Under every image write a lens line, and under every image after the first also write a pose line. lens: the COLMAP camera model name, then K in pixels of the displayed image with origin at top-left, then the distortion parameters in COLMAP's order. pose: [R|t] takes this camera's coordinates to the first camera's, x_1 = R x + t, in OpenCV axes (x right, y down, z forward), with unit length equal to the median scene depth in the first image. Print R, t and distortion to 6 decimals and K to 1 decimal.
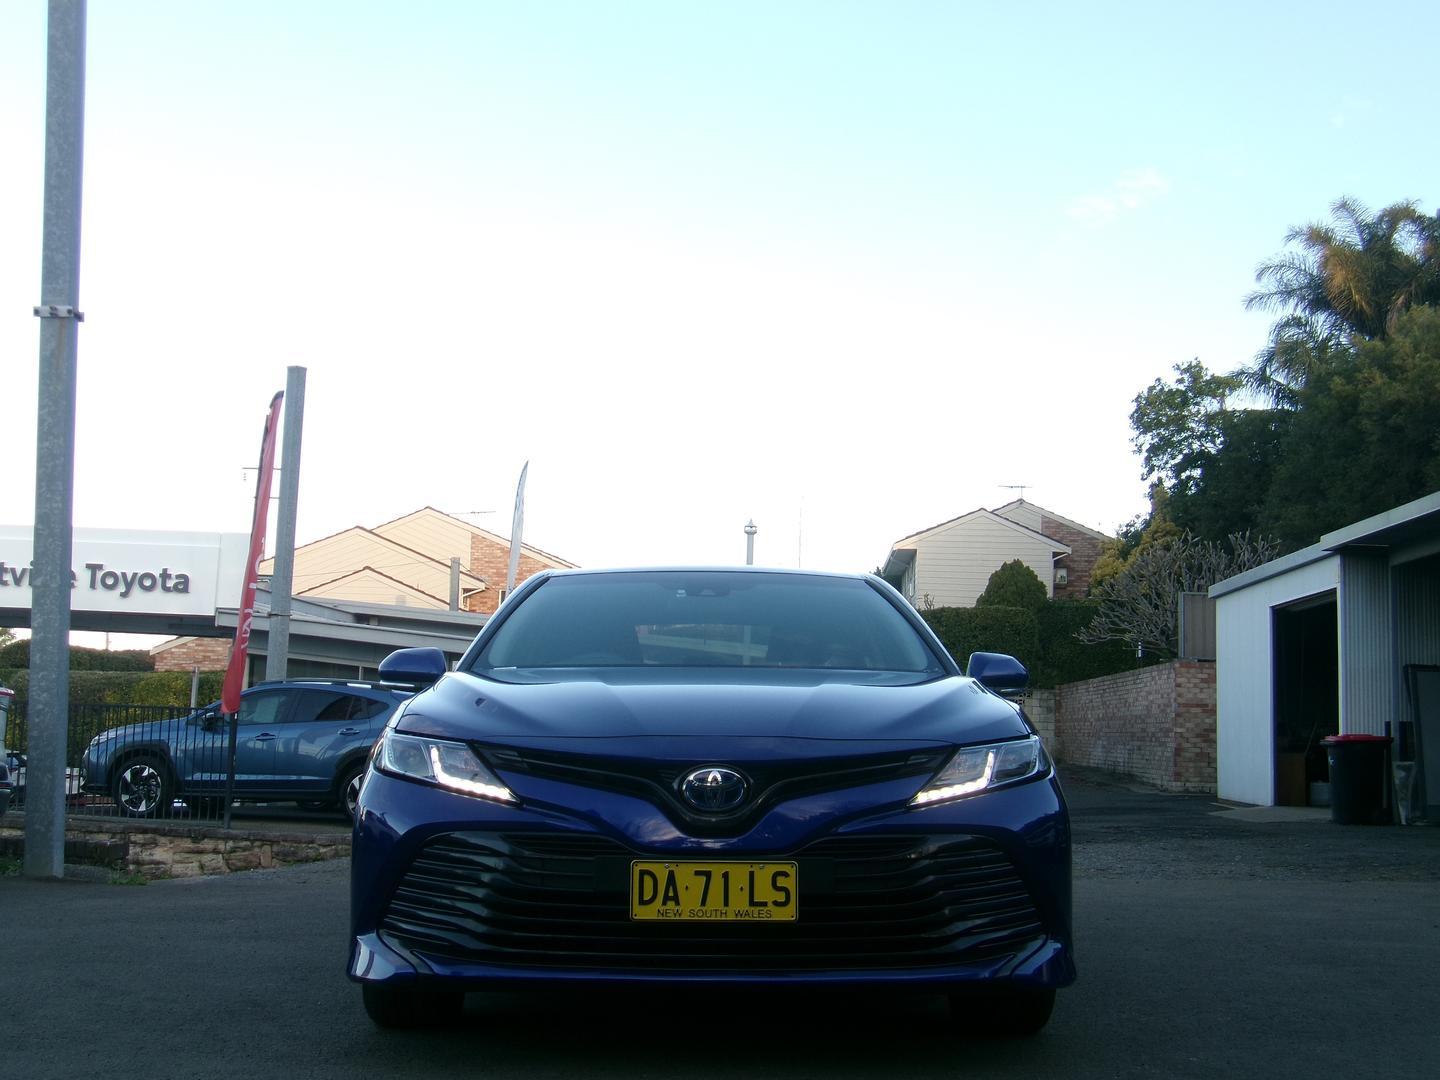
lens RADIAL K [[1939.2, 0, 683.8], [0, 1939.2, 497.5], [0, 0, 1]] dist [-0.011309, -0.035794]
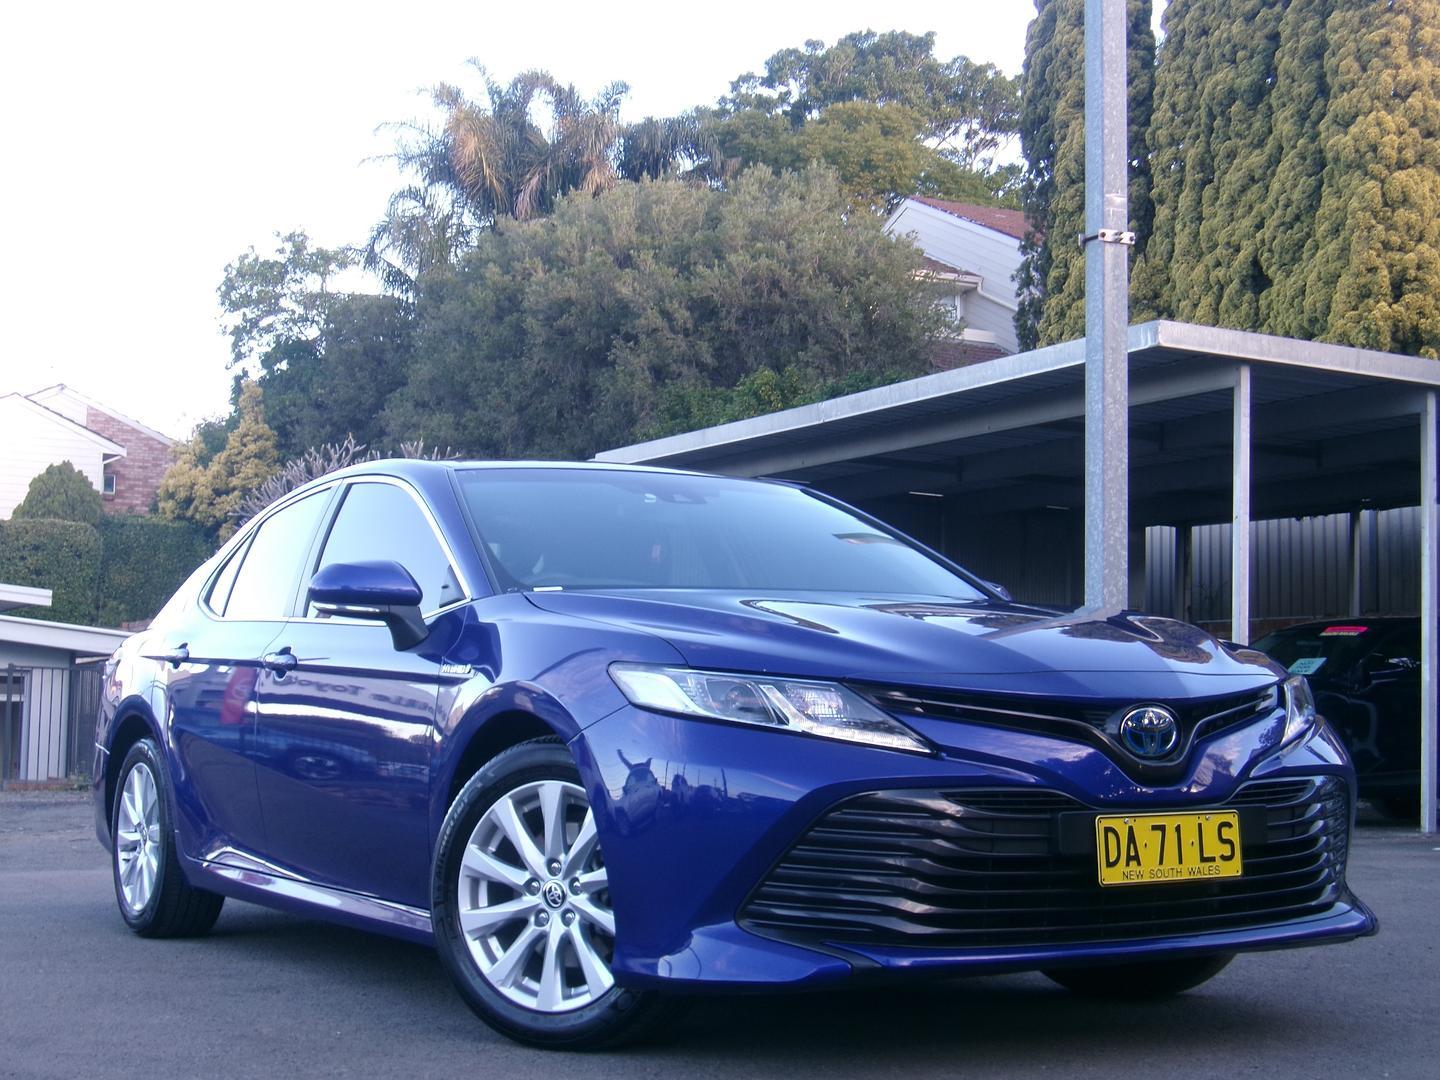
lens RADIAL K [[2468.0, 0, 671.5], [0, 2468.0, 543.0], [0, 0, 1]] dist [-0.119670, -0.137571]
pose [[0.834041, 0.030326, 0.550869, -0.187649], [-0.064572, 0.996991, 0.042880, 0.008013], [-0.547911, -0.071335, 0.833489, 0.050843]]
